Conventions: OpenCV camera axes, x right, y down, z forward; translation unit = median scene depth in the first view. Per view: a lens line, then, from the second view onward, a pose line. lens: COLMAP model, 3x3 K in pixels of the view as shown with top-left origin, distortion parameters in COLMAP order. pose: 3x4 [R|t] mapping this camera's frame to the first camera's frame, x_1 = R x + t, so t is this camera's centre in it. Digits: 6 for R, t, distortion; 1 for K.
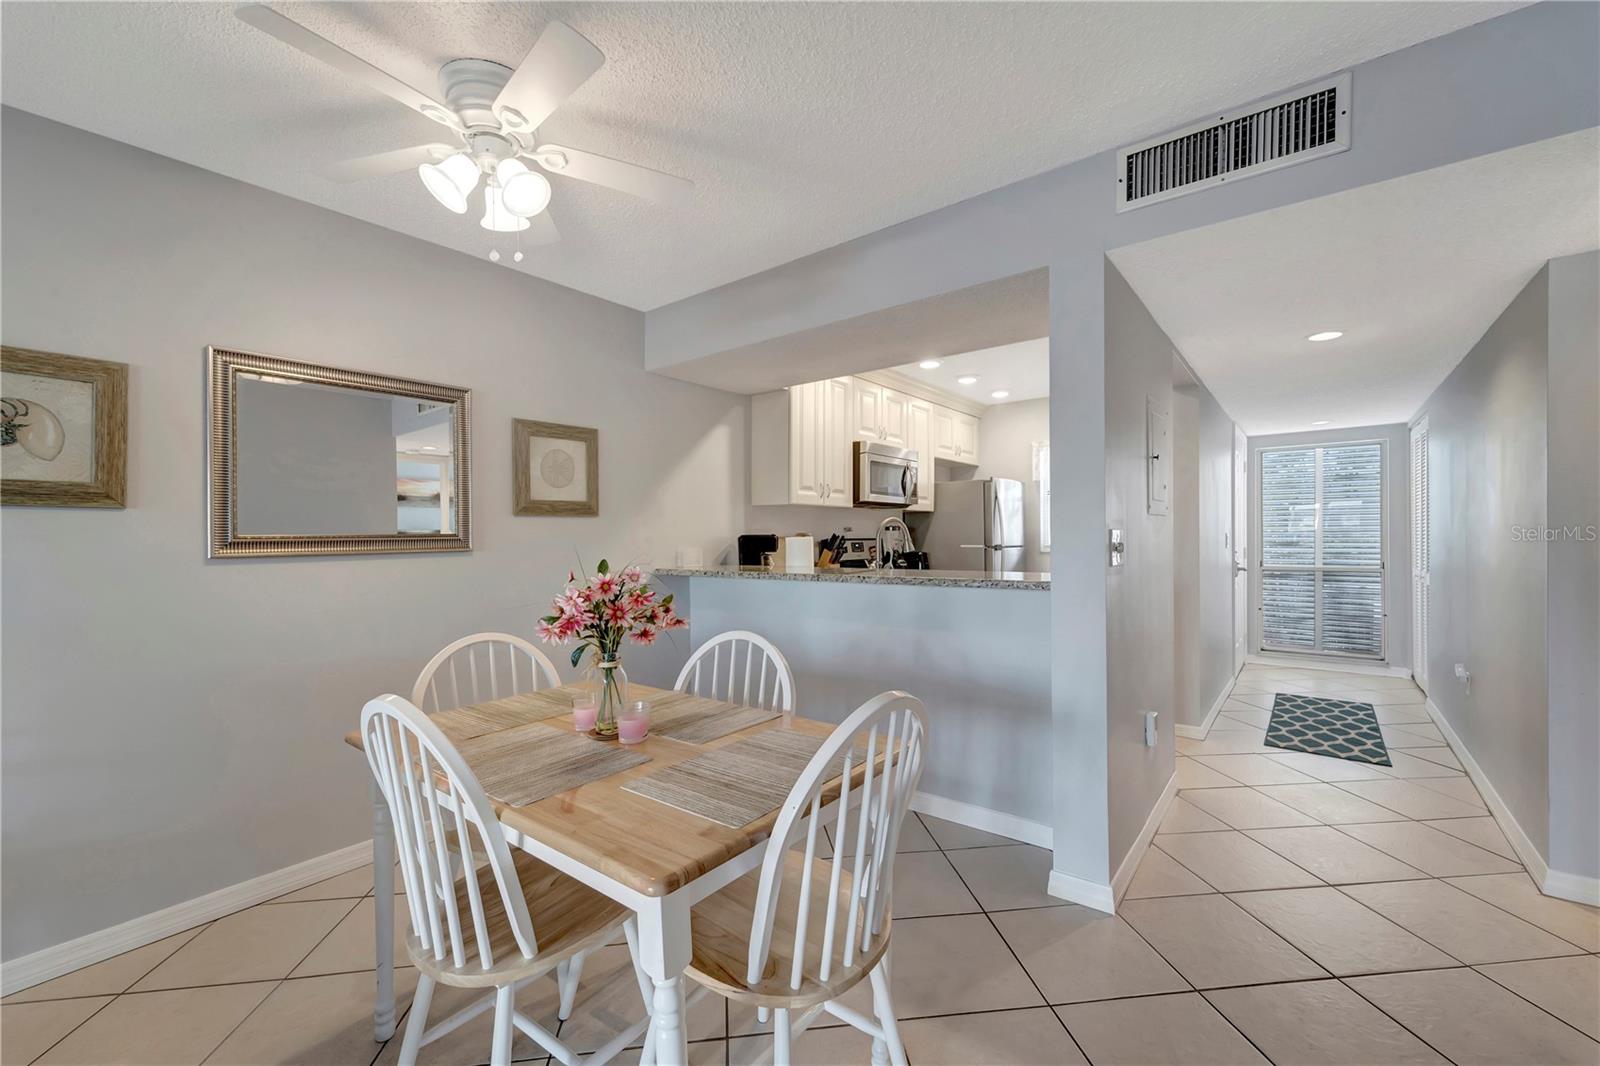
lens RADIAL K [[655.3, 0, 799.6], [0, 655.3, 529.4], [0, 0, 1]] dist [0.007024, -0.000195]
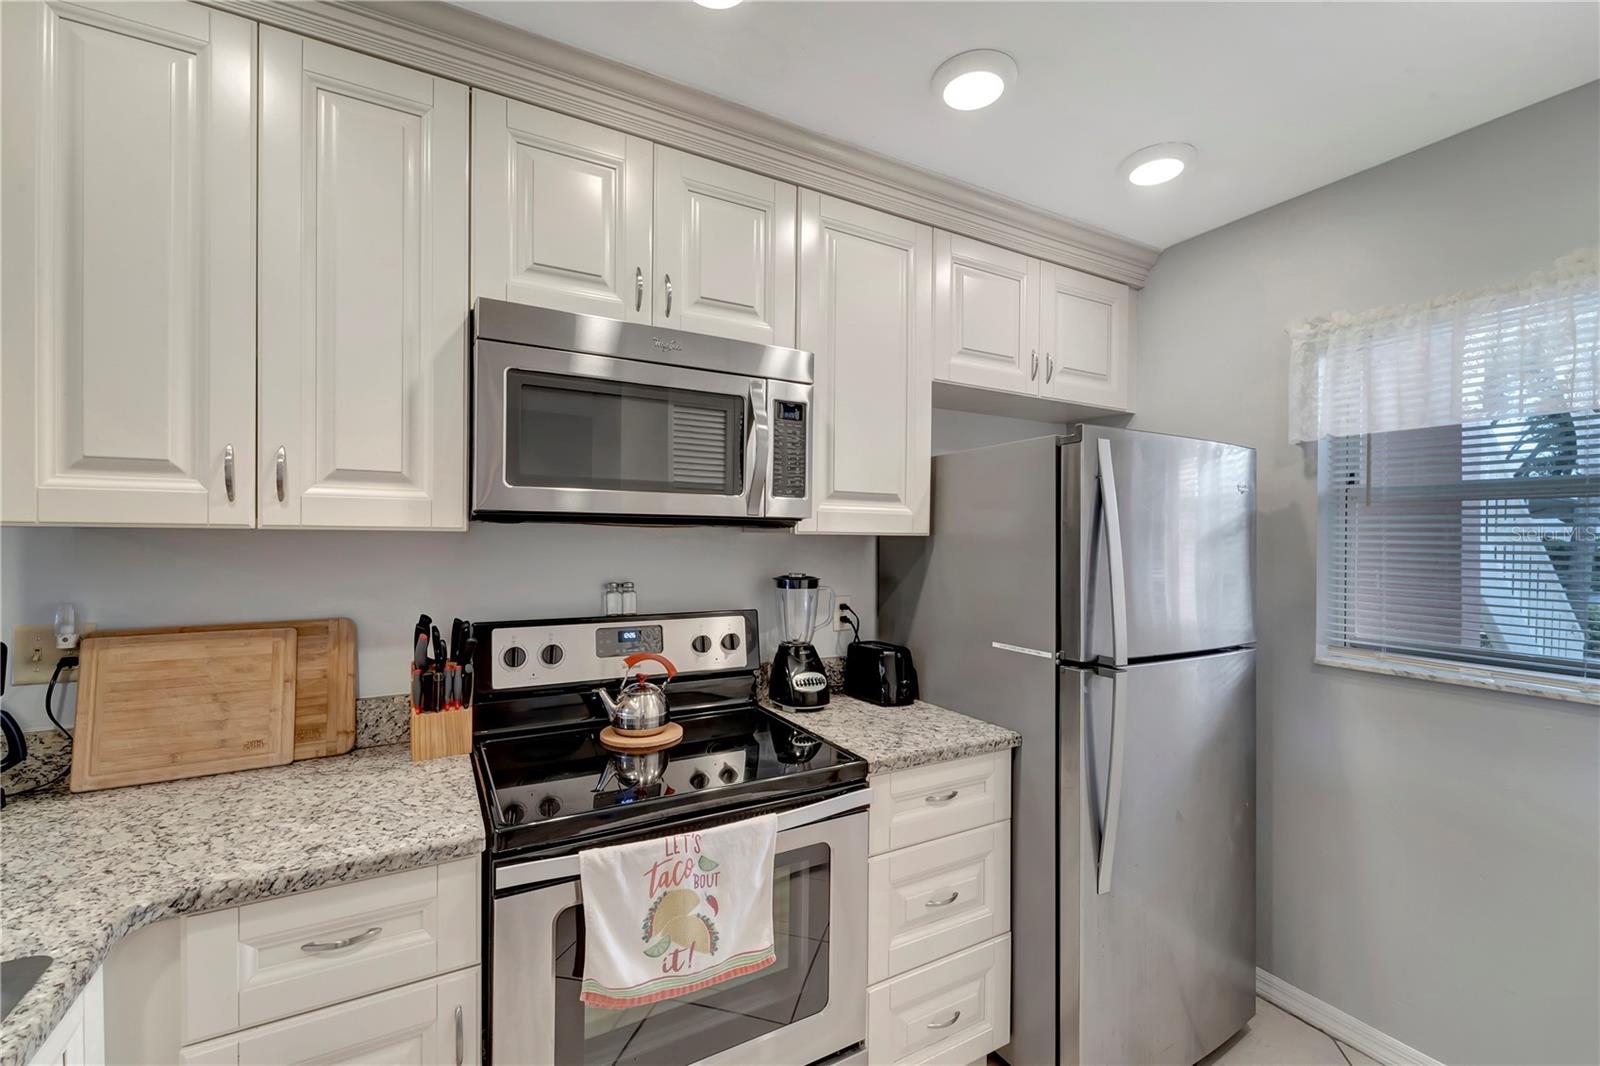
lens RADIAL K [[655.3, 0, 801.8], [0, 655.3, 530.7], [0, 0, 1]] dist [0.007024, -0.000195]
pose [[0.924968, -0.000553, -0.380045, 0.291511], [-0.003441, 0.999946, -0.009831, -0.027531], [0.380030, 0.010401, 0.924916, 0.688801]]
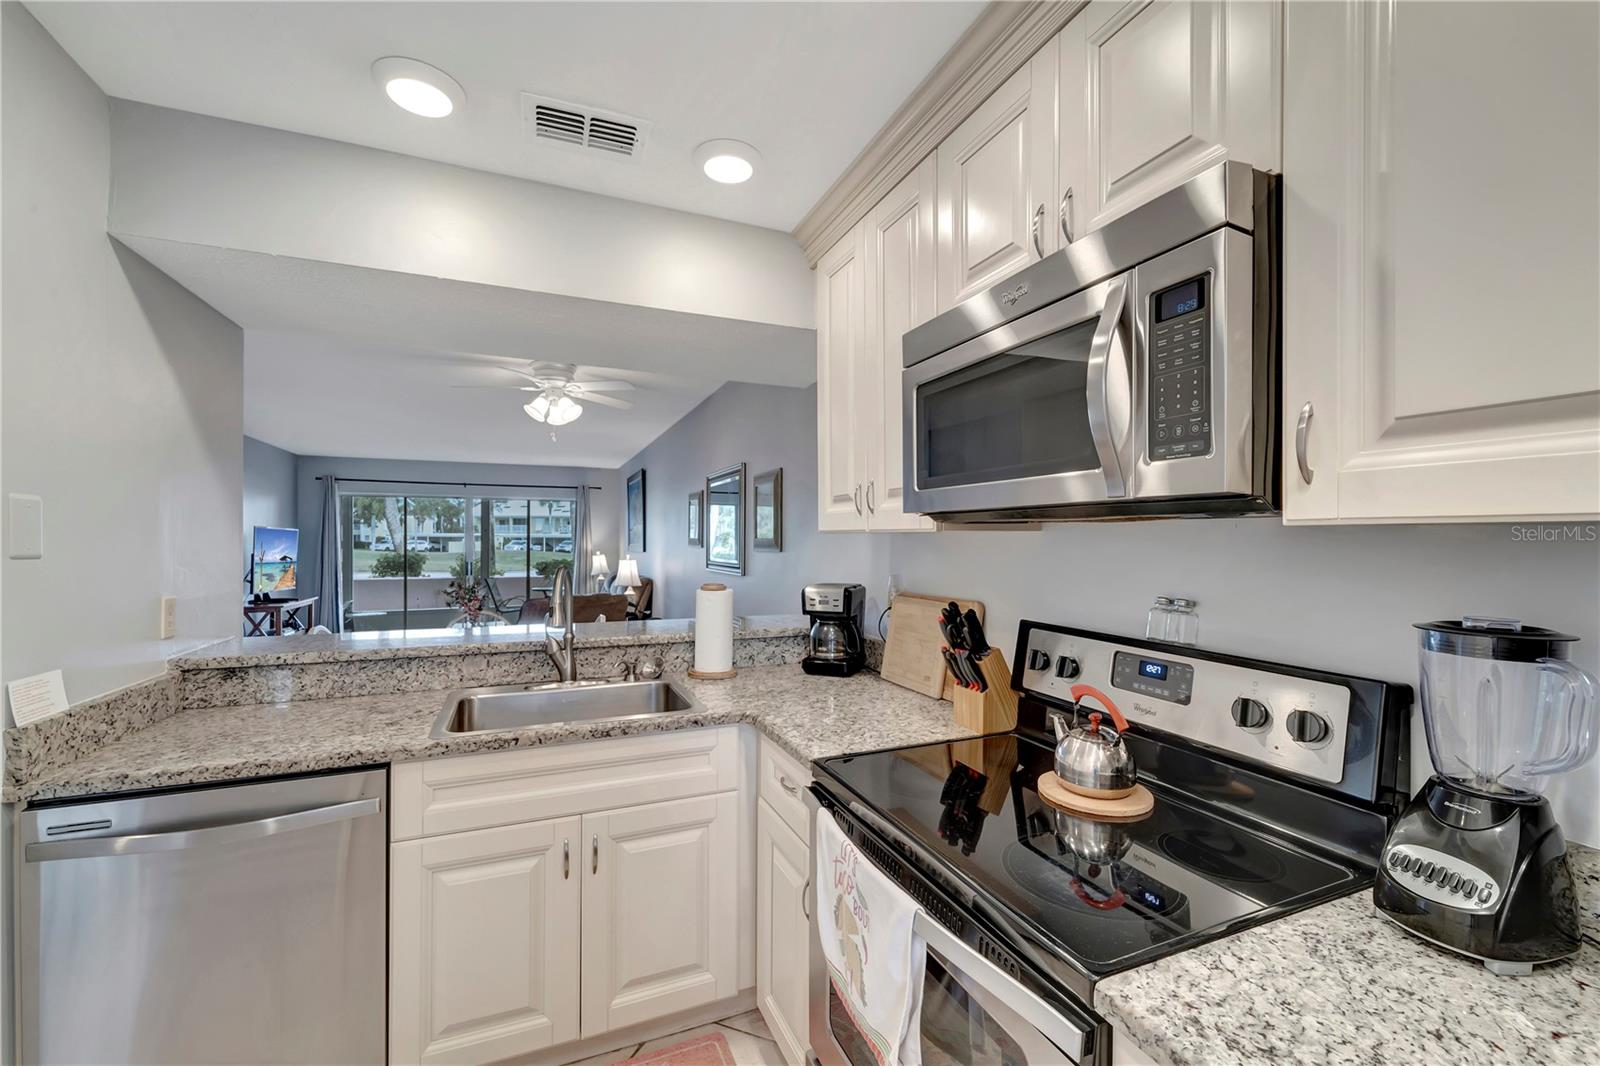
lens RADIAL K [[655.3, 0, 808.5], [0, 655.3, 545.0], [0, 0, 1]] dist [0.007024, -0.000195]
pose [[-0.464063, 0.006388, -0.885779, 0.360846], [-0.005078, 0.999938, 0.009872, -0.025503], [0.885788, 0.009079, -0.464002, 0.963377]]
